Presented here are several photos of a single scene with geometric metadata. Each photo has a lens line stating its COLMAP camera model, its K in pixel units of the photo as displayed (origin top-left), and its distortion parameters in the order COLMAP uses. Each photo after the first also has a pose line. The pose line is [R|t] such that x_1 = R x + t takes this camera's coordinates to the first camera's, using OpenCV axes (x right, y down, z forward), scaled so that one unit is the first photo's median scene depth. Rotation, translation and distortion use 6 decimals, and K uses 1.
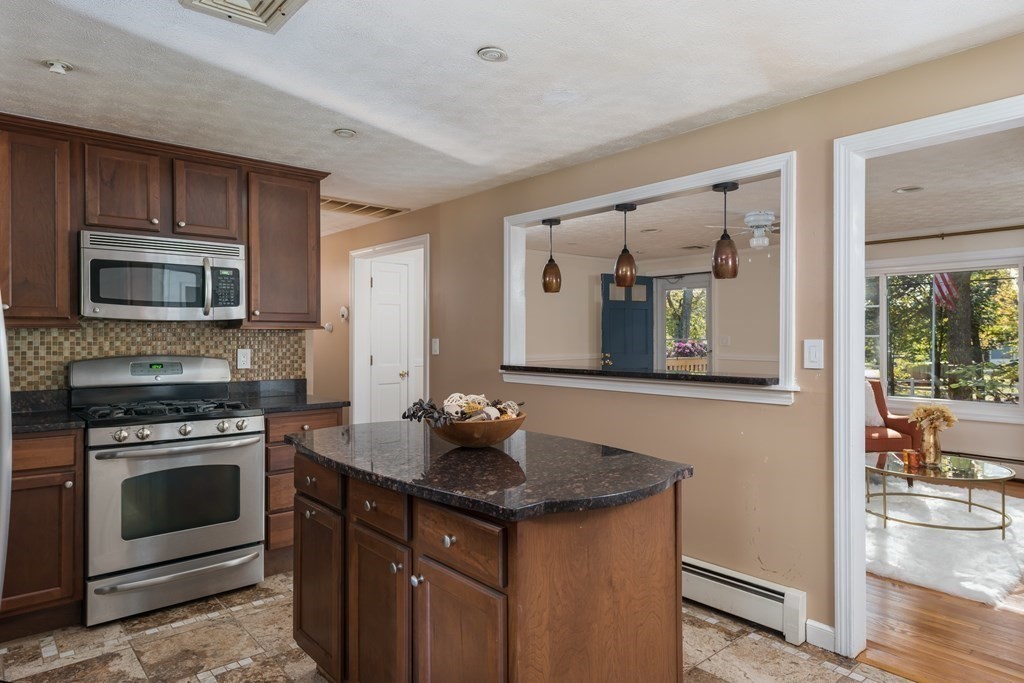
lens RADIAL K [[634.0, 0, 512.1], [0, 634.0, 327.9], [0, 0, 1]] dist [0.028778, -0.001680]
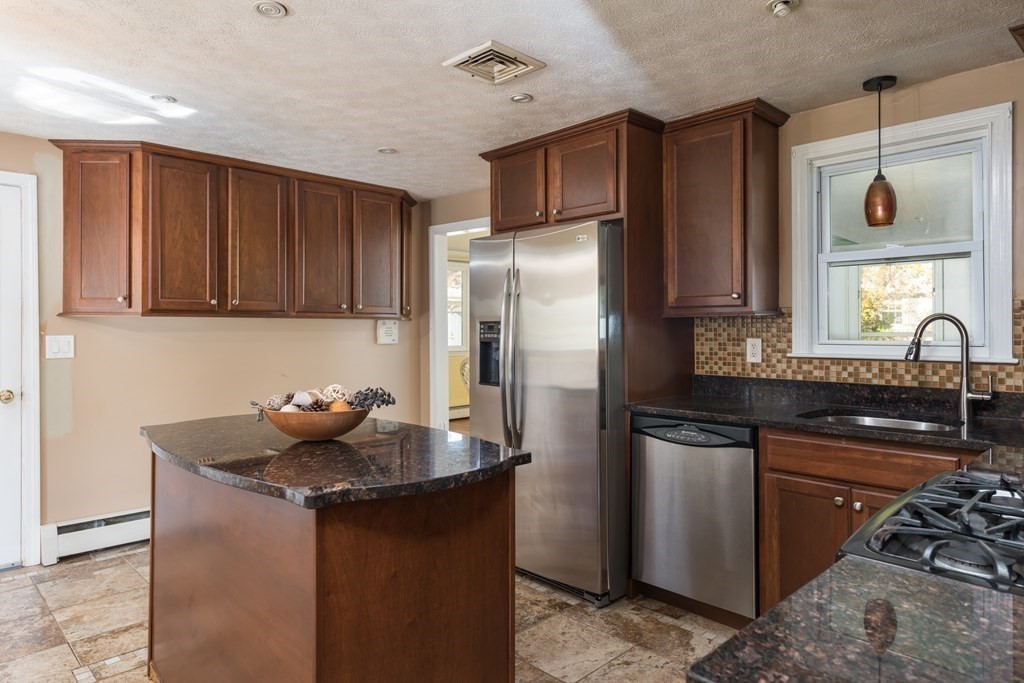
lens RADIAL K [[634.0, 0, 512.1], [0, 634.0, 327.9], [0, 0, 1]] dist [0.028778, -0.001680]
pose [[-0.997492, -0.010809, -0.069949, 0.249925], [-0.010617, 0.999939, -0.003119, 0.027137], [0.069979, -0.002369, -0.997546, 0.849366]]
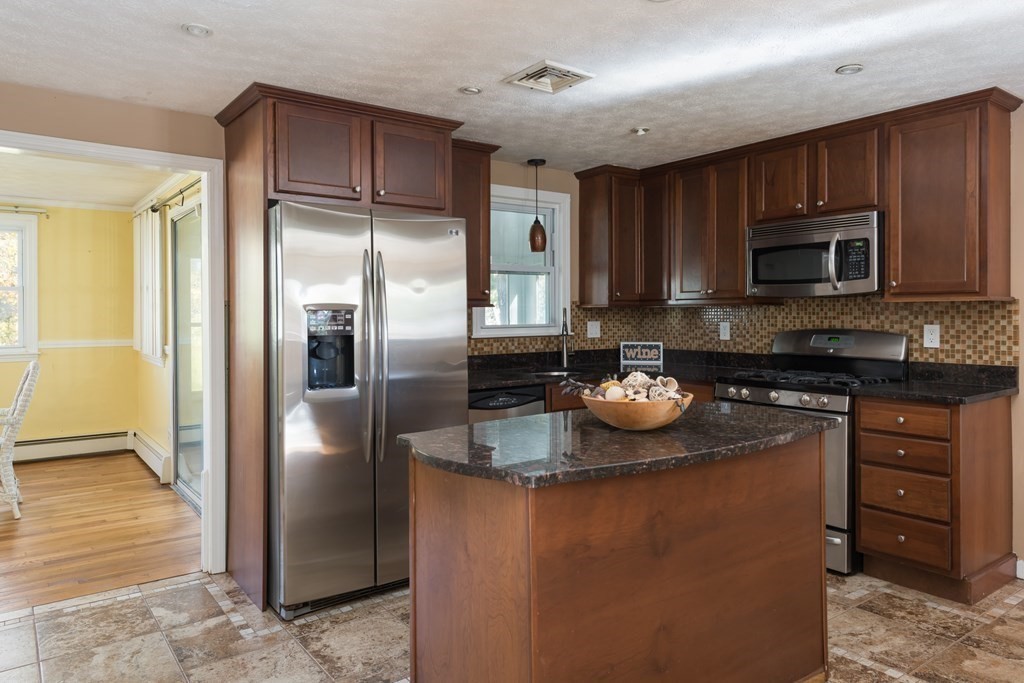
lens RADIAL K [[689.5, 0, 514.6], [0, 689.5, 319.1], [0, 0, 1]] dist [0.000866, 0.001476]
pose [[-0.062178, -0.004660, -0.998054, 0.612538], [0.005838, 0.999970, -0.005033, 0.029245], [0.998048, -0.006139, -0.062149, 0.540871]]
